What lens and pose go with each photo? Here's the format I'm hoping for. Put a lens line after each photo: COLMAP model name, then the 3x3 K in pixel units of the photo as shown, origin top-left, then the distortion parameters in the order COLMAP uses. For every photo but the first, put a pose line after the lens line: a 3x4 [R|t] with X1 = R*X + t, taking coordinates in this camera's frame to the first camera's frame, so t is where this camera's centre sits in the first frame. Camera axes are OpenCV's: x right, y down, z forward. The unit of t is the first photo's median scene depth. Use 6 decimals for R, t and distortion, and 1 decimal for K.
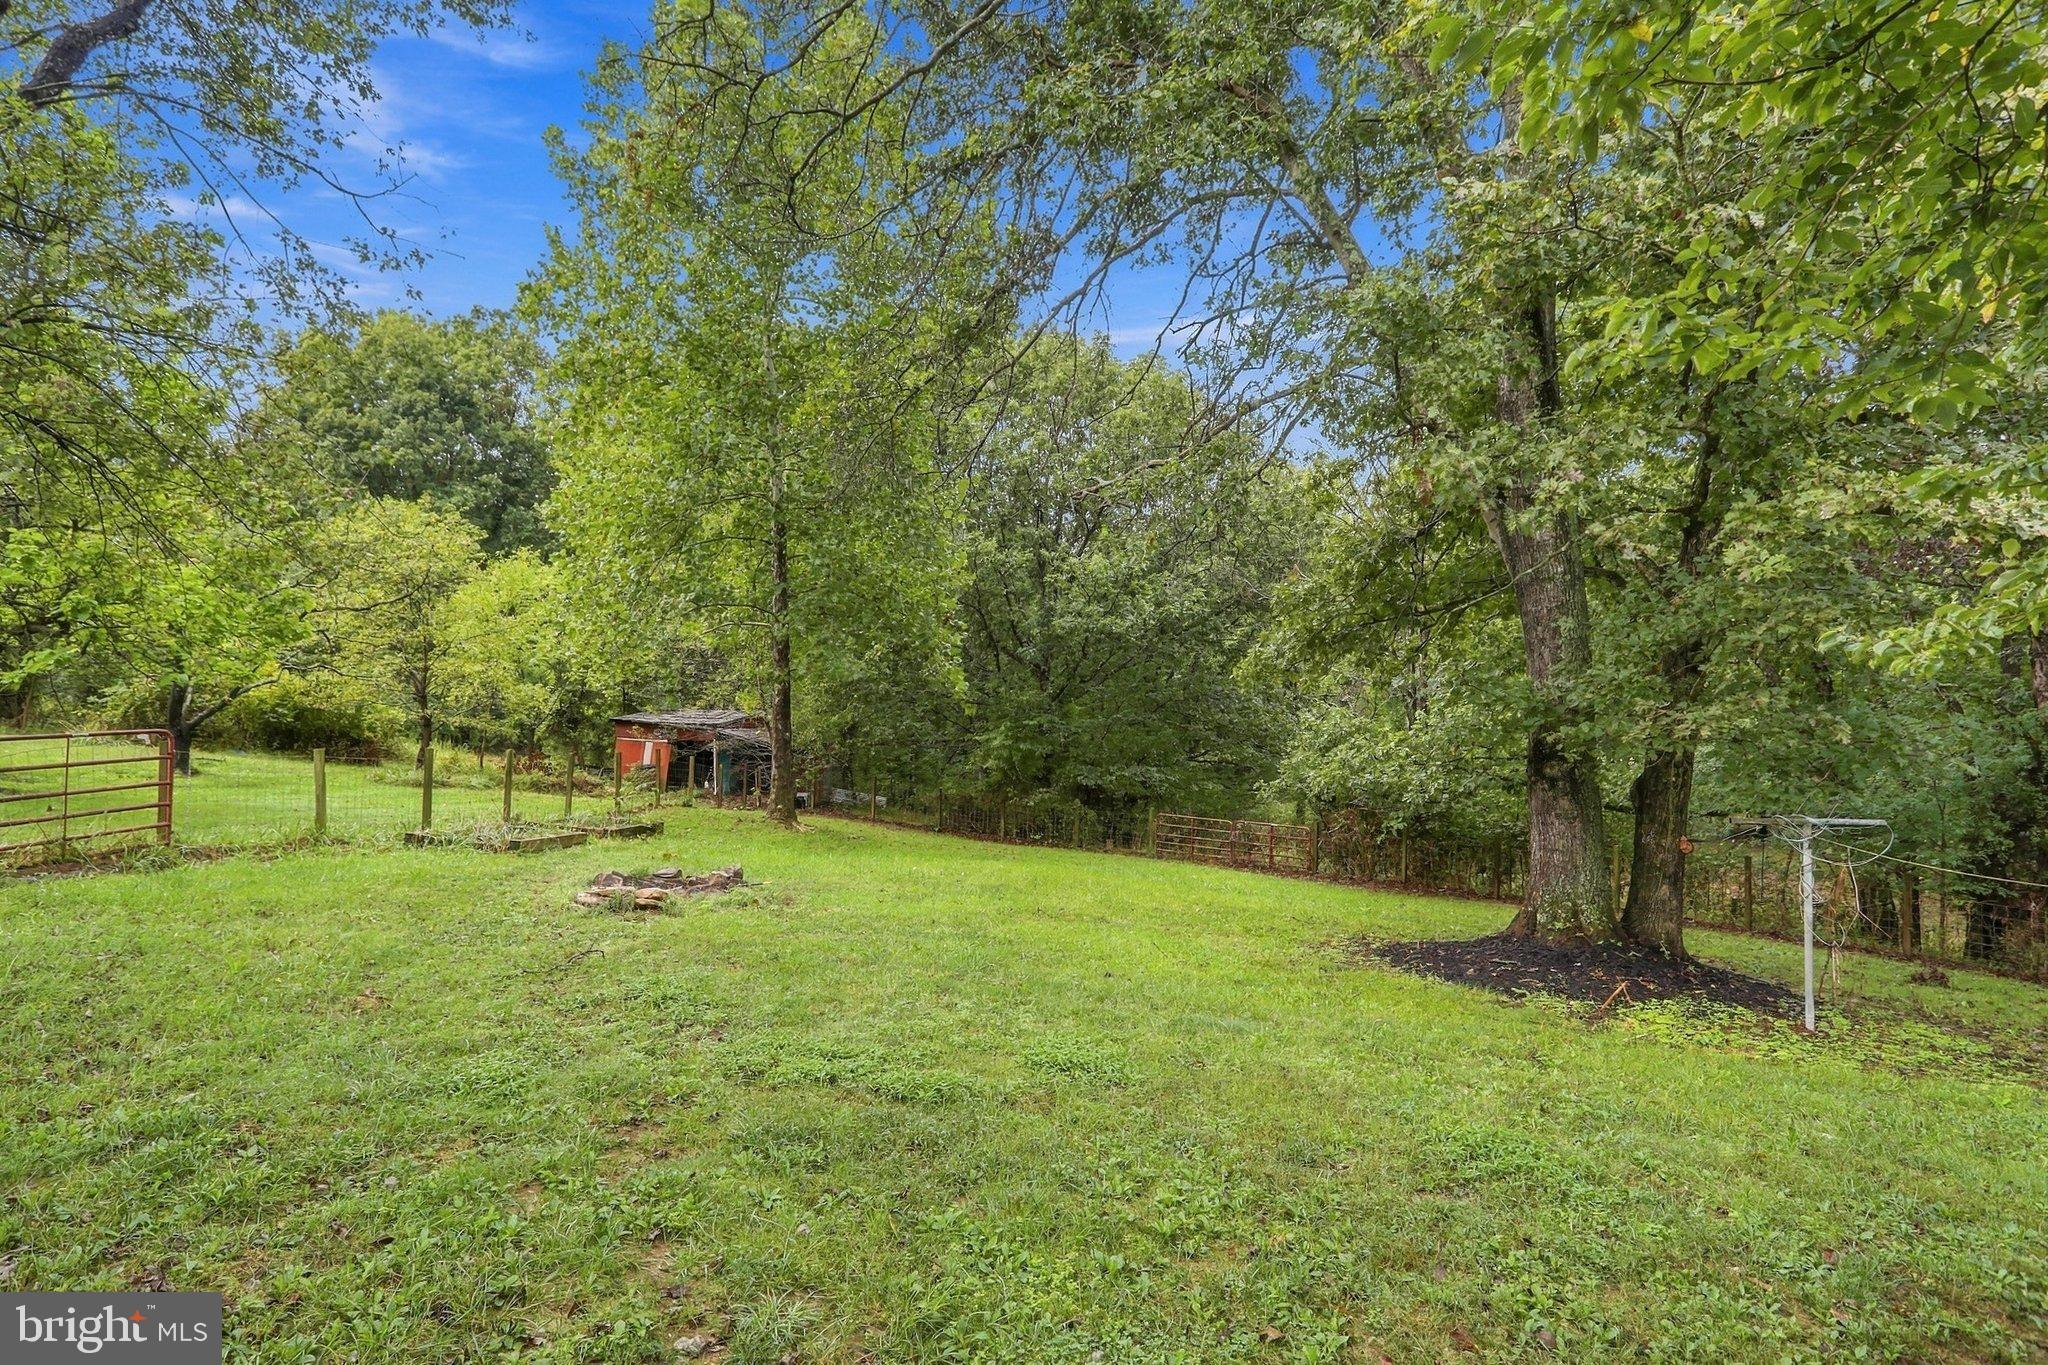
lens RADIAL K [[1080.9, 0, 1026.4], [0, 1080.9, 695.8], [0, 0, 1]] dist [-0.021555, 0.006574]
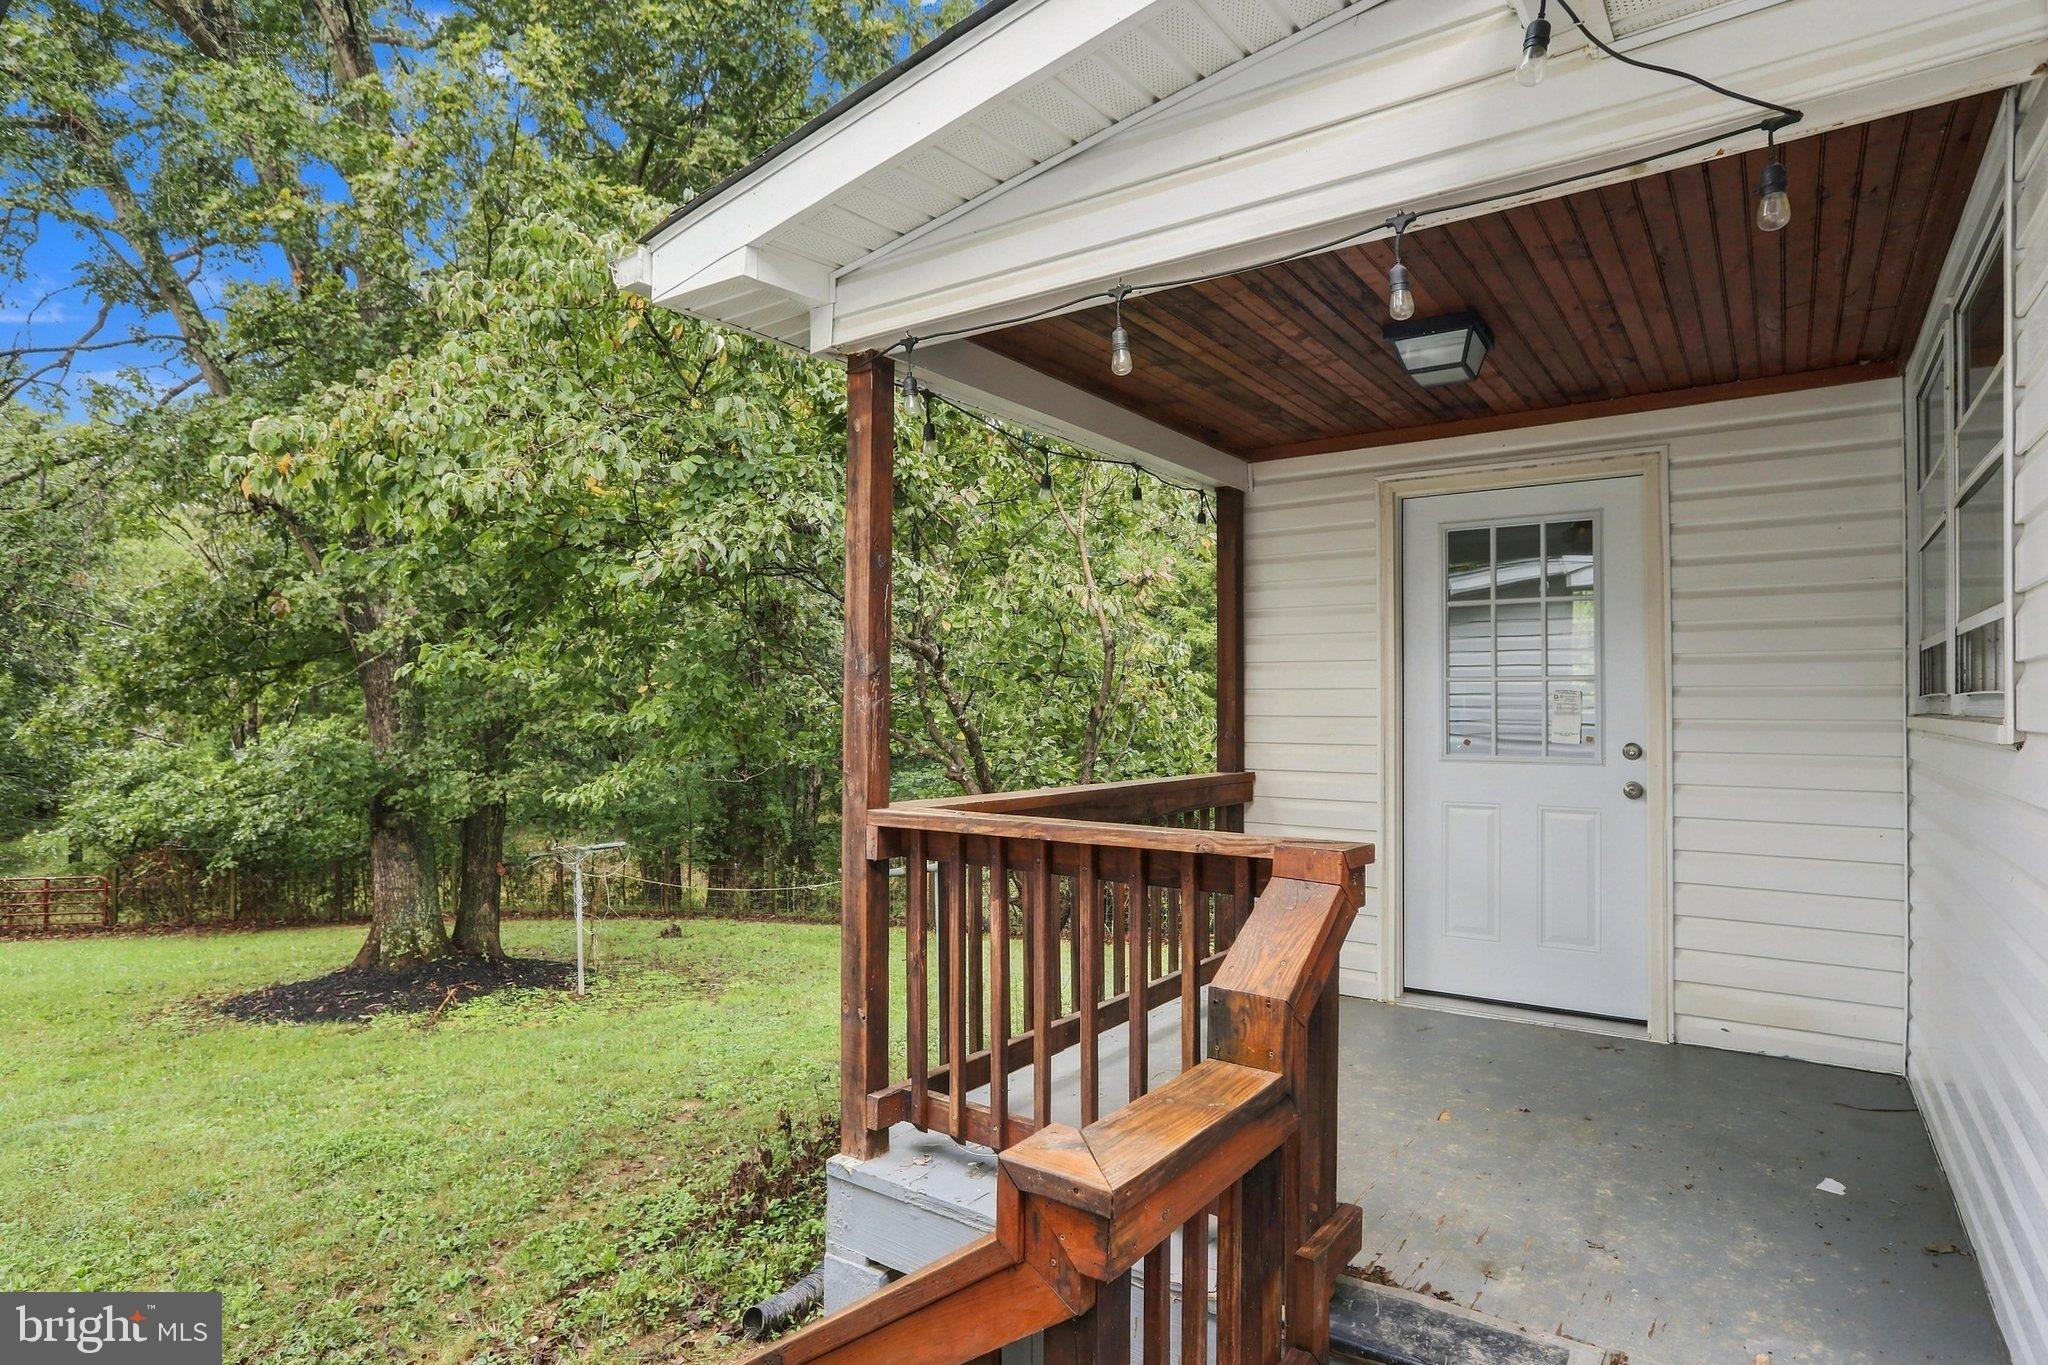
lens RADIAL K [[1080.9, 0, 1026.4], [0, 1080.9, 695.1], [0, 0, 1]] dist [-0.021555, 0.006574]
pose [[0.551371, -0.009782, 0.834203, -0.122857], [-0.000363, 0.999928, 0.011966, -0.094535], [-0.834260, -0.006901, 0.551328, -0.258420]]
